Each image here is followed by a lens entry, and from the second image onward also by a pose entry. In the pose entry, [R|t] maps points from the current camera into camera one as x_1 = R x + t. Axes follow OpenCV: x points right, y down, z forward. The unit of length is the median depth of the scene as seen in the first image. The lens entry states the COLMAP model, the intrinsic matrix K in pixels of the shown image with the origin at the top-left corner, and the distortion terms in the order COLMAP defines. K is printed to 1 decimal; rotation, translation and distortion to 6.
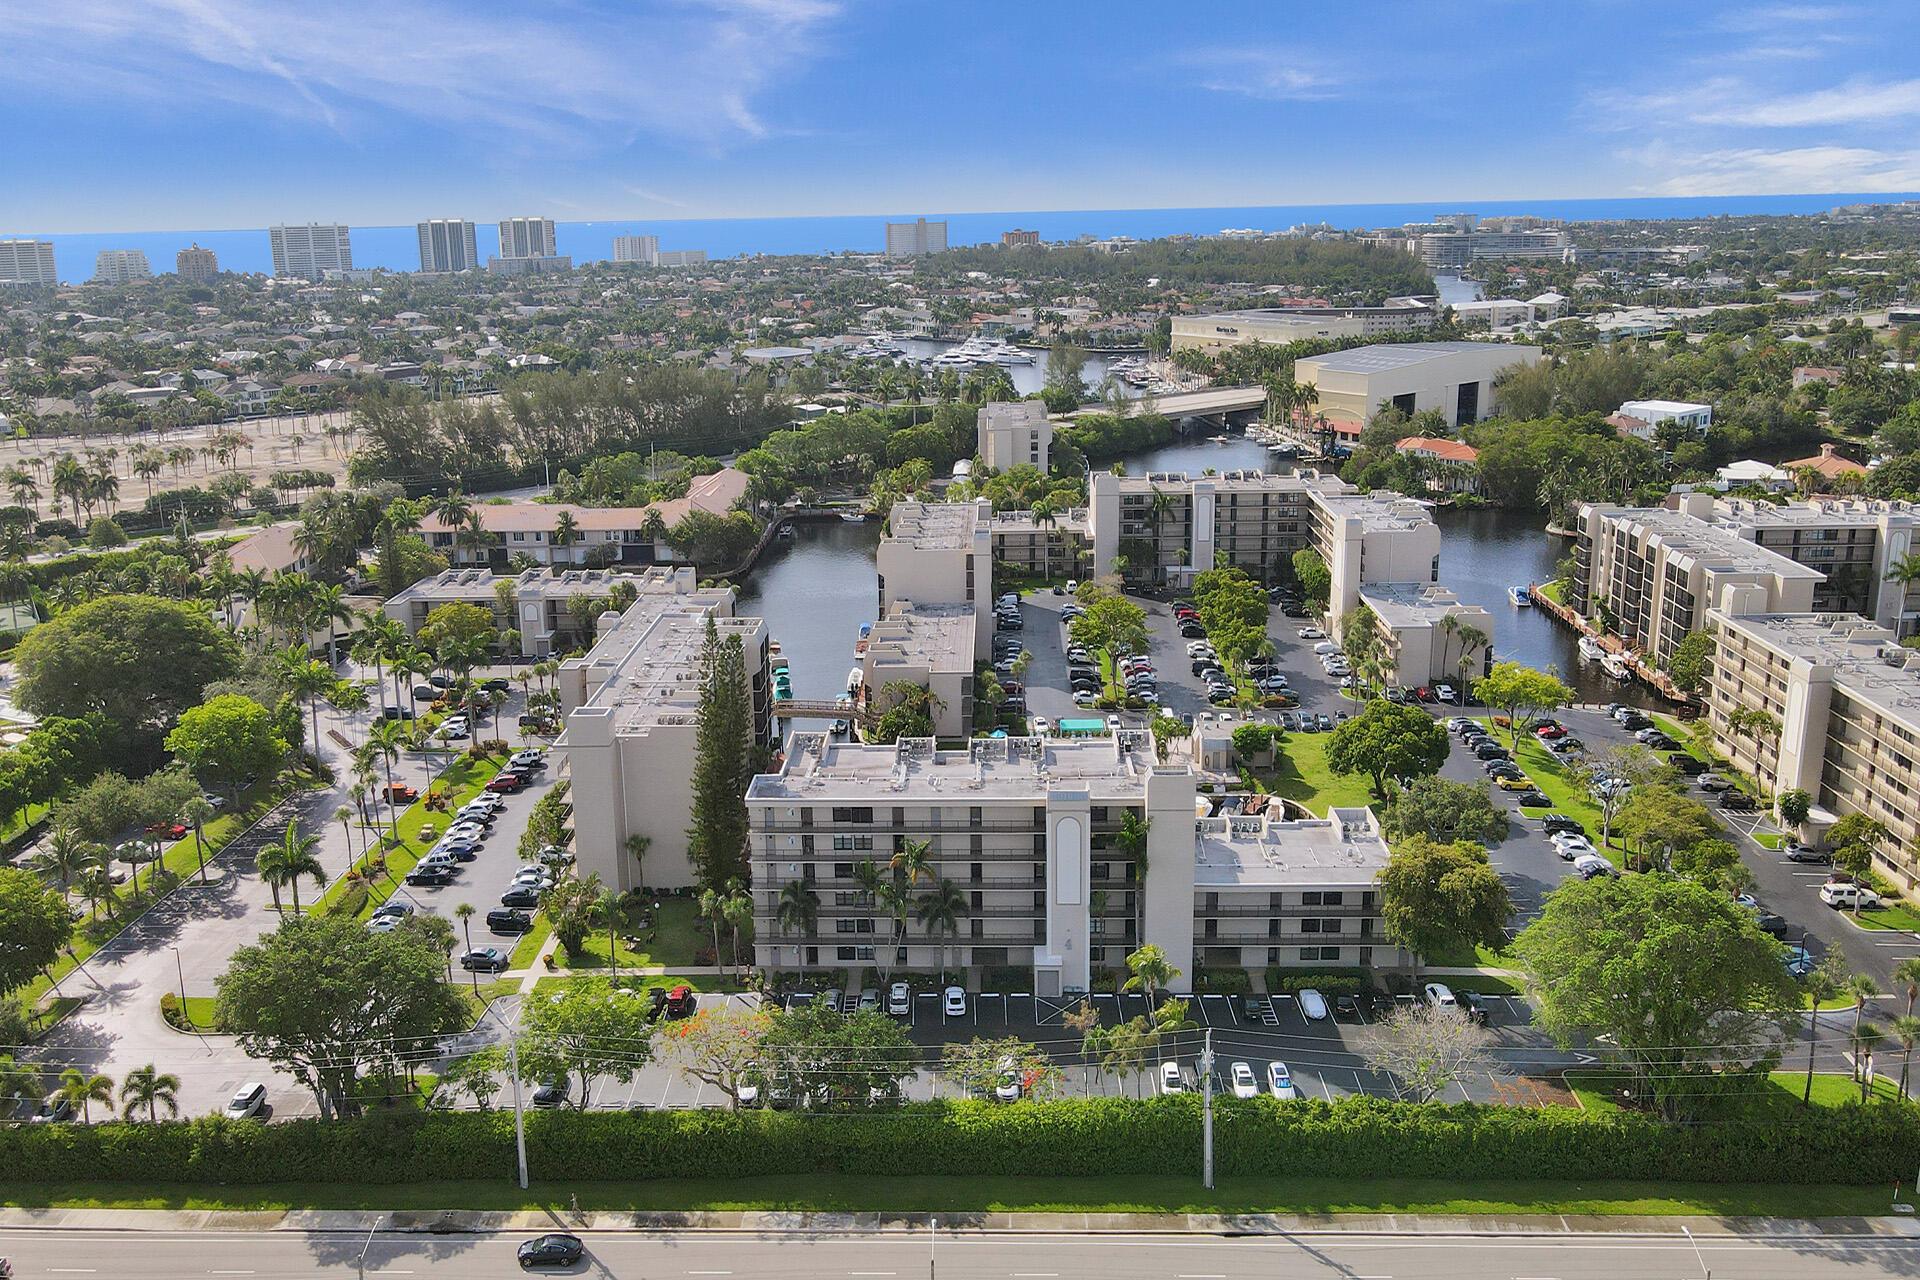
lens RADIAL K [[1443.4, 0, 958.6], [0, 1443.4, 560.8], [0, 0, 1]] dist [-0.002230, 0.009809]
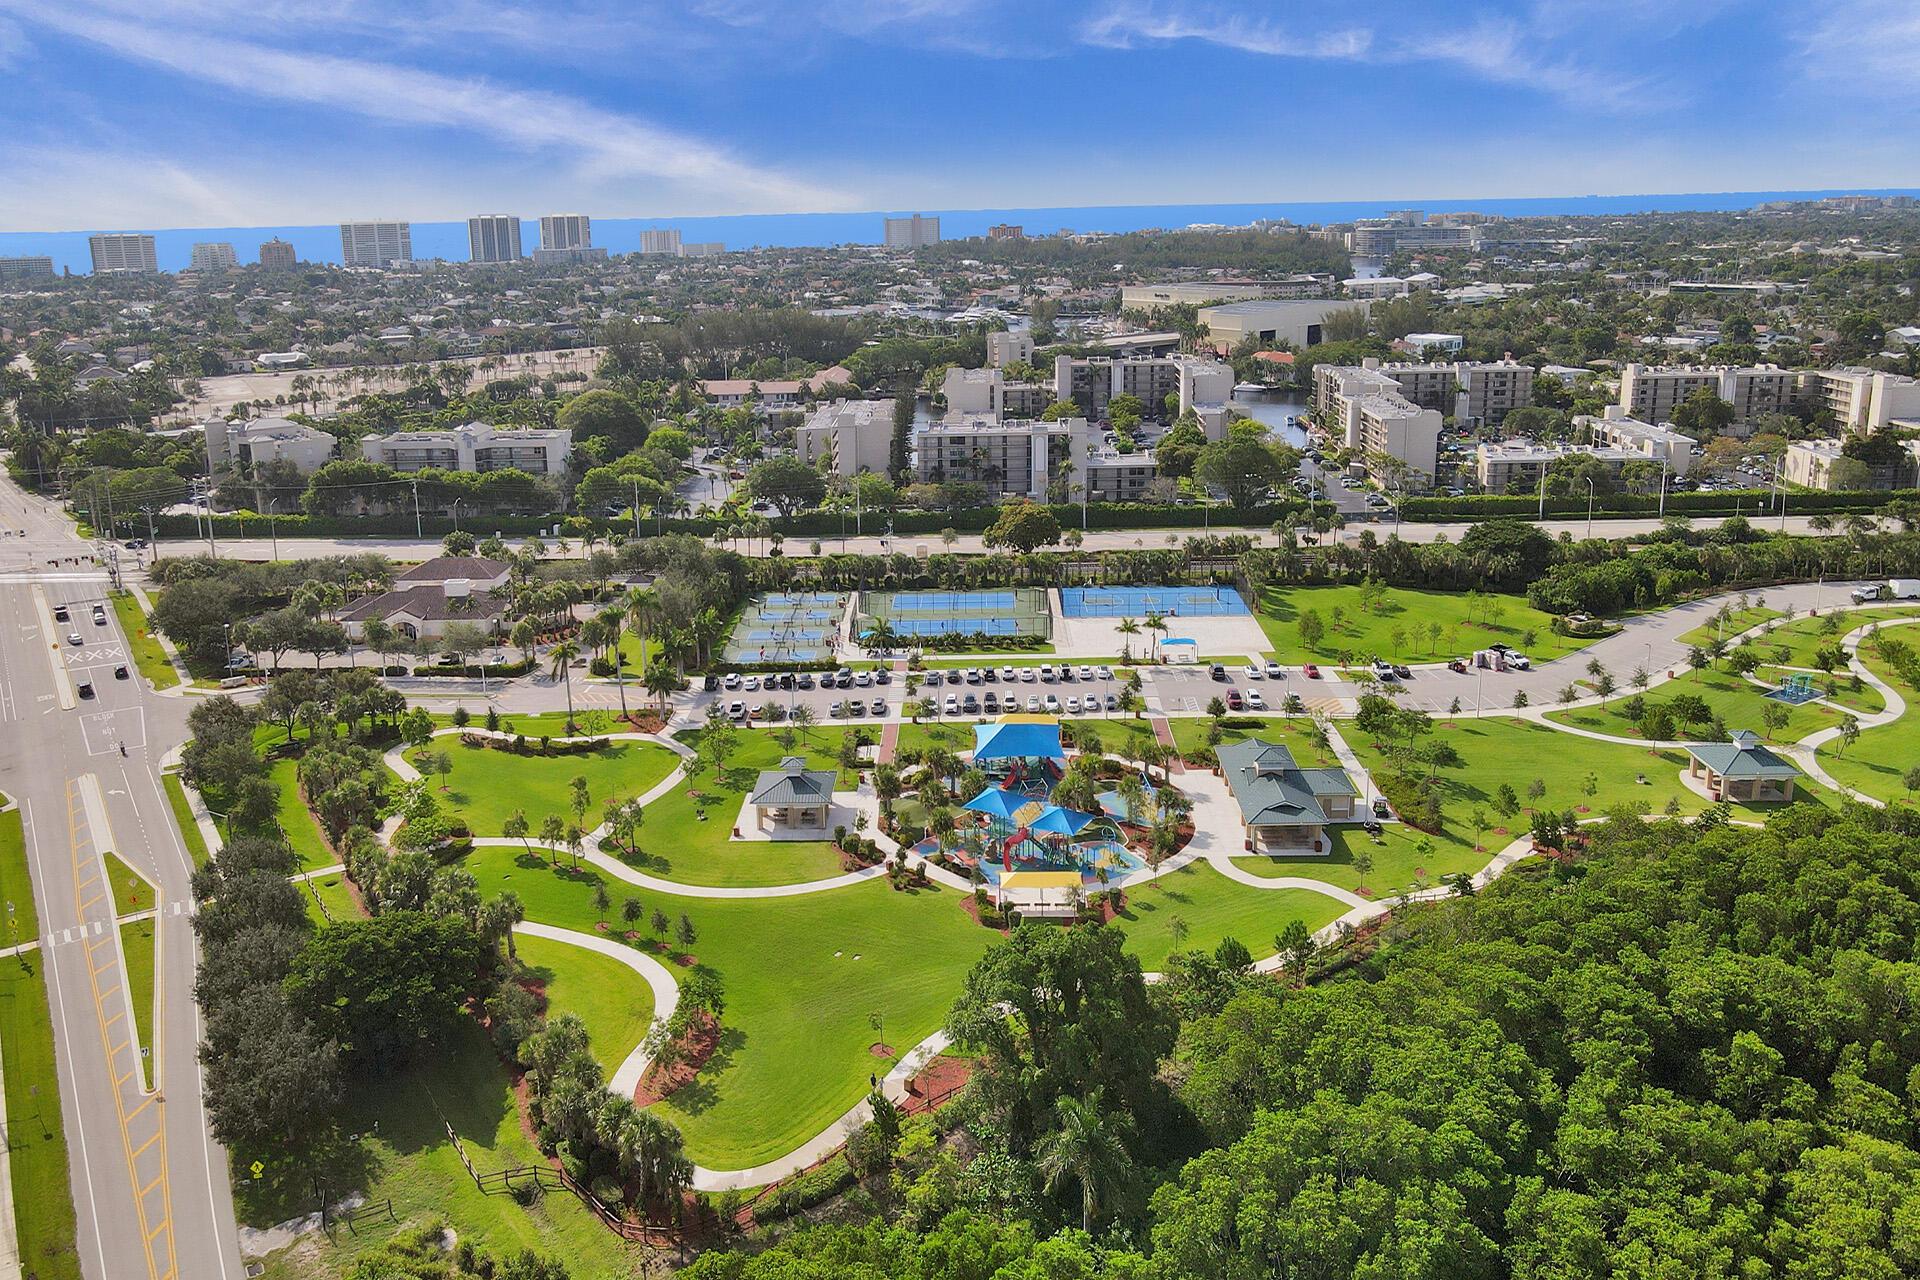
lens RADIAL K [[1443.4, 0, 958.6], [0, 1443.4, 560.8], [0, 0, 1]] dist [-0.002230, 0.009809]
pose [[0.999929, -0.003164, 0.011468, -0.017399], [0.003134, 0.999992, 0.002595, 0.065941], [-0.011477, -0.002559, 0.999931, -0.275857]]
